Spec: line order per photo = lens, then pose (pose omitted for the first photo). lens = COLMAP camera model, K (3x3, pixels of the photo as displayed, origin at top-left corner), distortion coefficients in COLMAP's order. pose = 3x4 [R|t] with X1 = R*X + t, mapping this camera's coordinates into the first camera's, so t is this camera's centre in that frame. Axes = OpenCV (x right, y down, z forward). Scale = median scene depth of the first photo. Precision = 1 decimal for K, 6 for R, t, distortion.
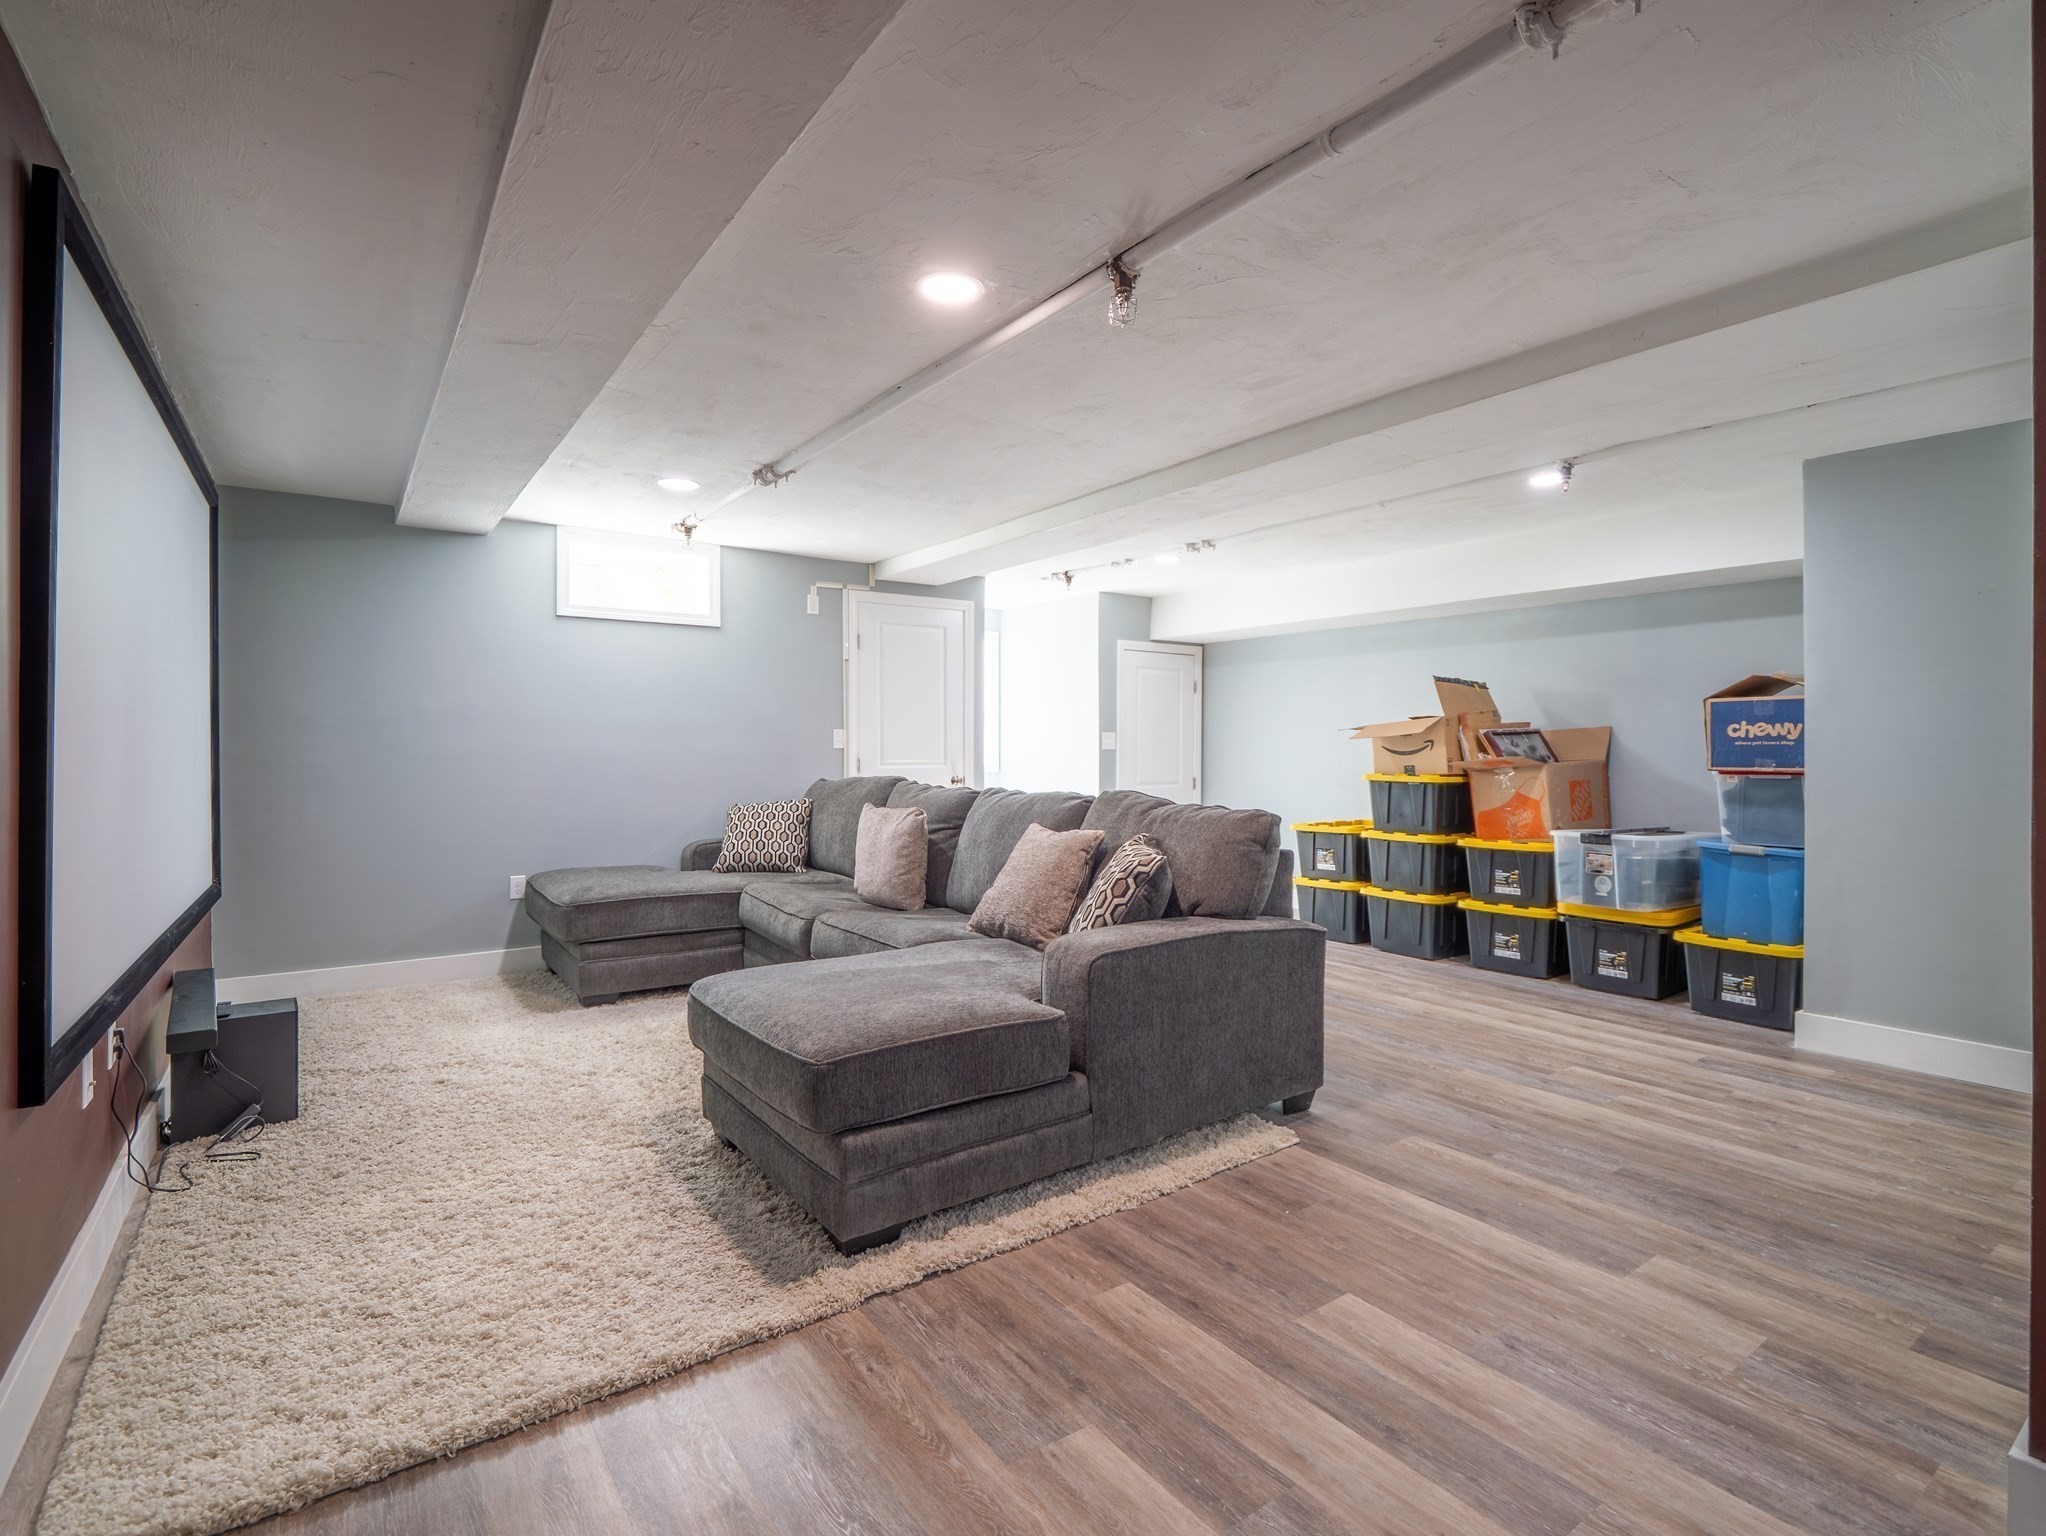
lens RADIAL K [[967.8, 0, 1029.2], [0, 967.8, 750.2], [0, 0, 1]] dist [-0.018007, 0.001479]
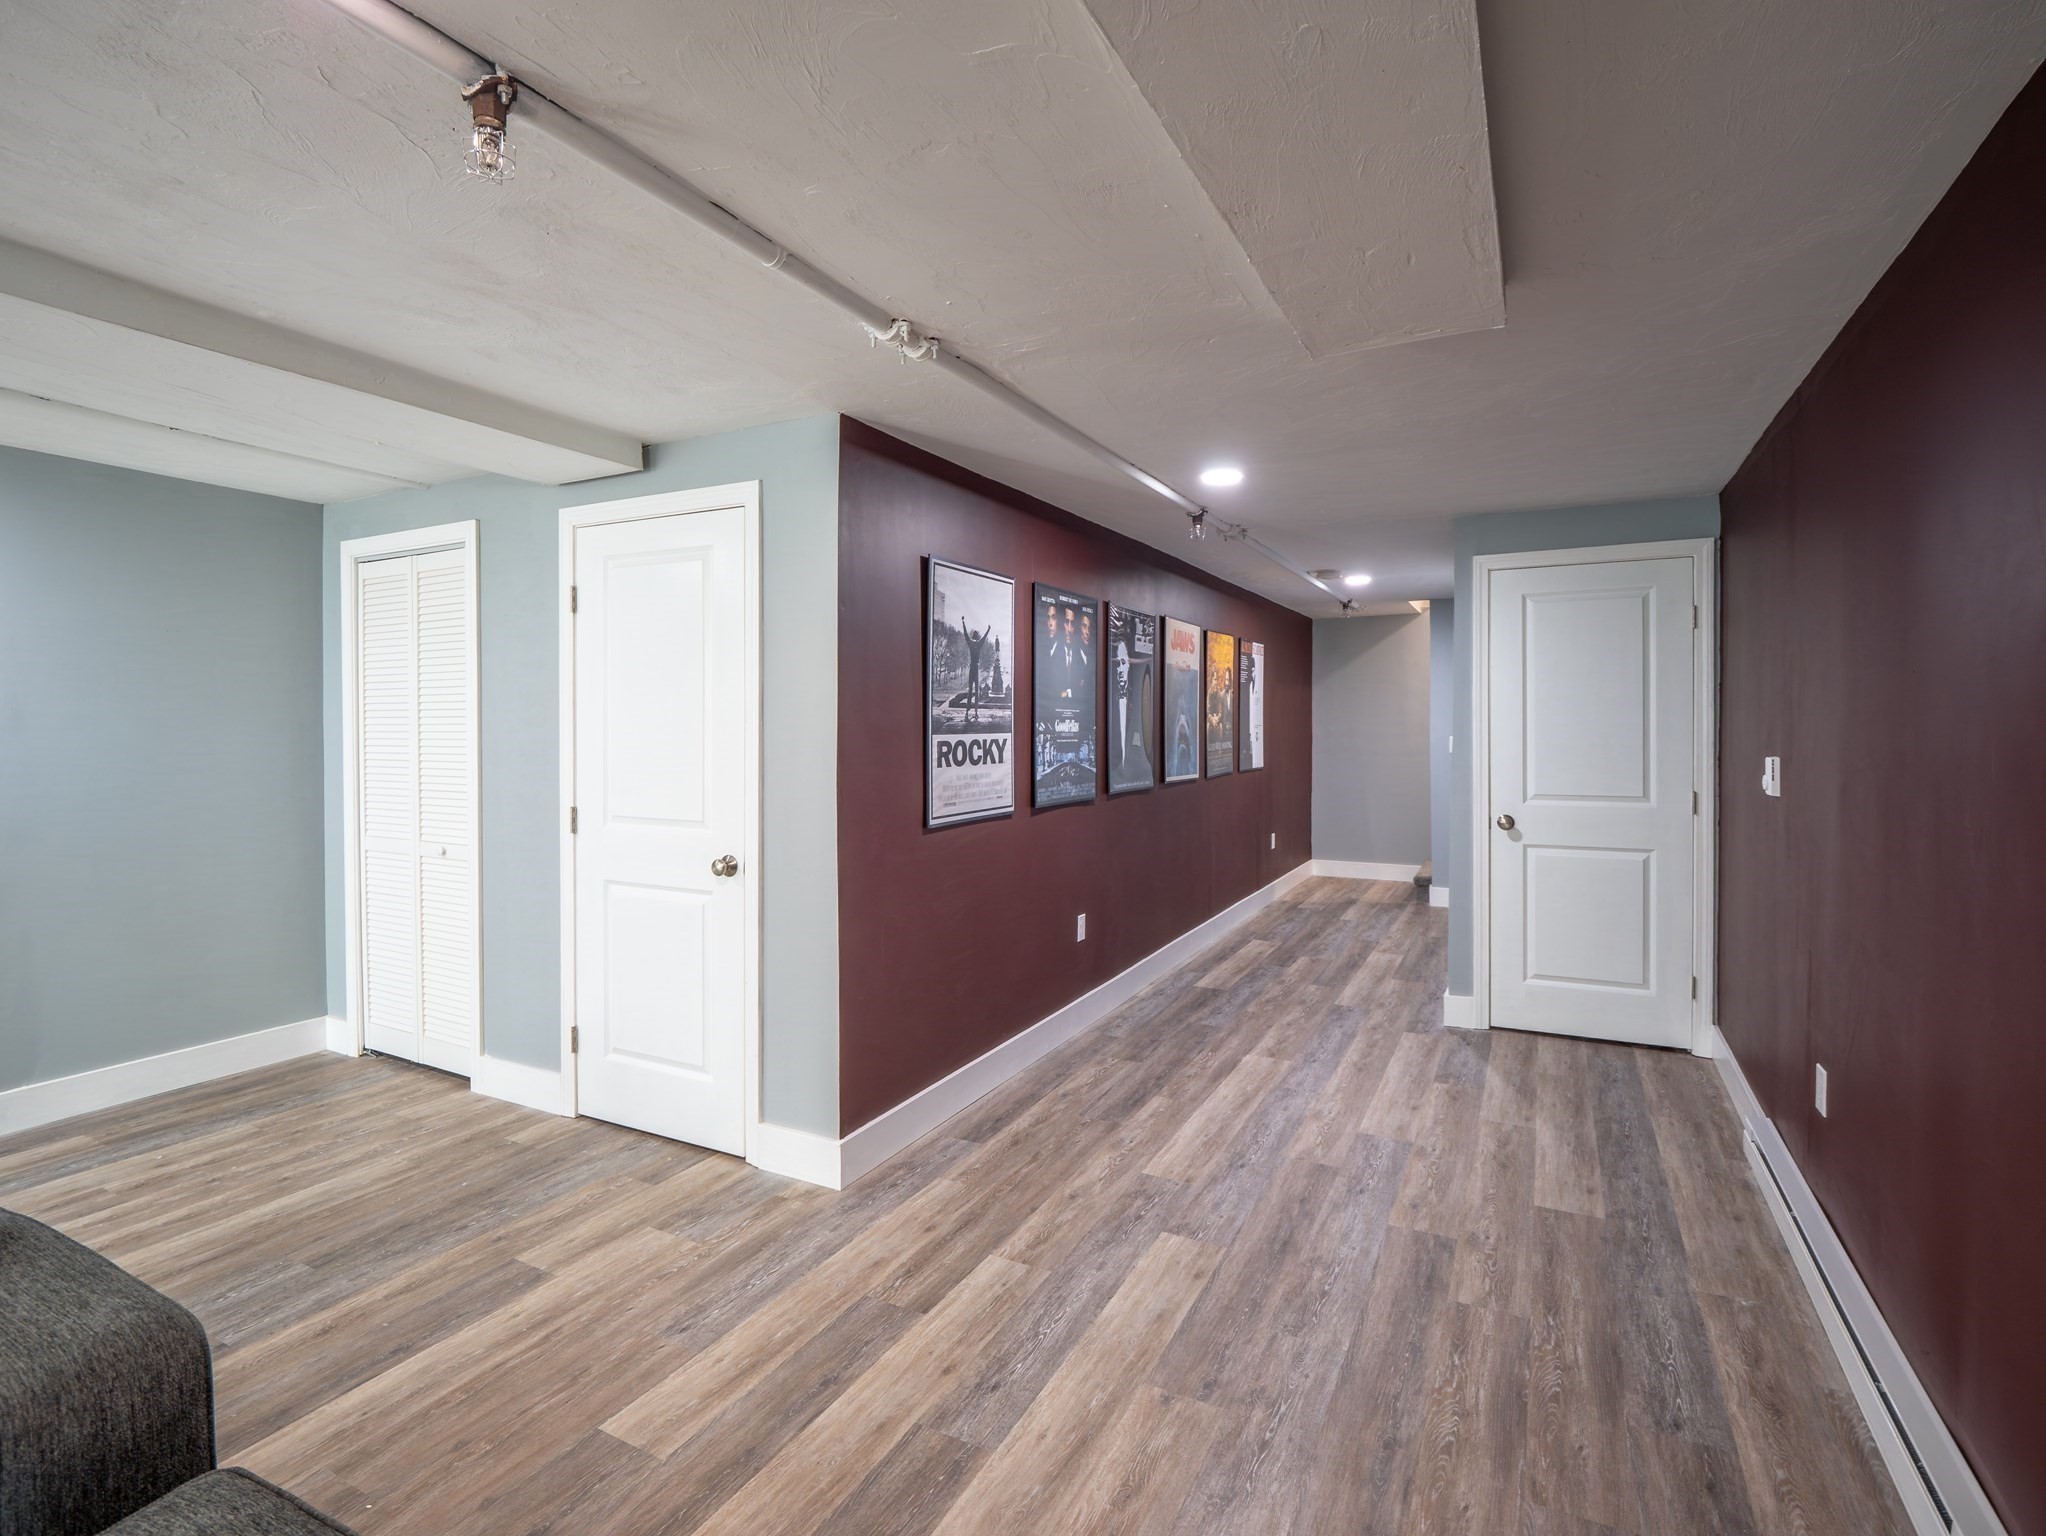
lens RADIAL K [[967.8, 0, 1017.4], [0, 967.8, 746.2], [0, 0, 1]] dist [-0.018007, 0.001479]
pose [[-0.432620, -0.017844, 0.901400, -0.582309], [0.003362, 0.999765, 0.021405, -0.088024], [-0.901570, 0.012291, -0.432459, 0.930886]]
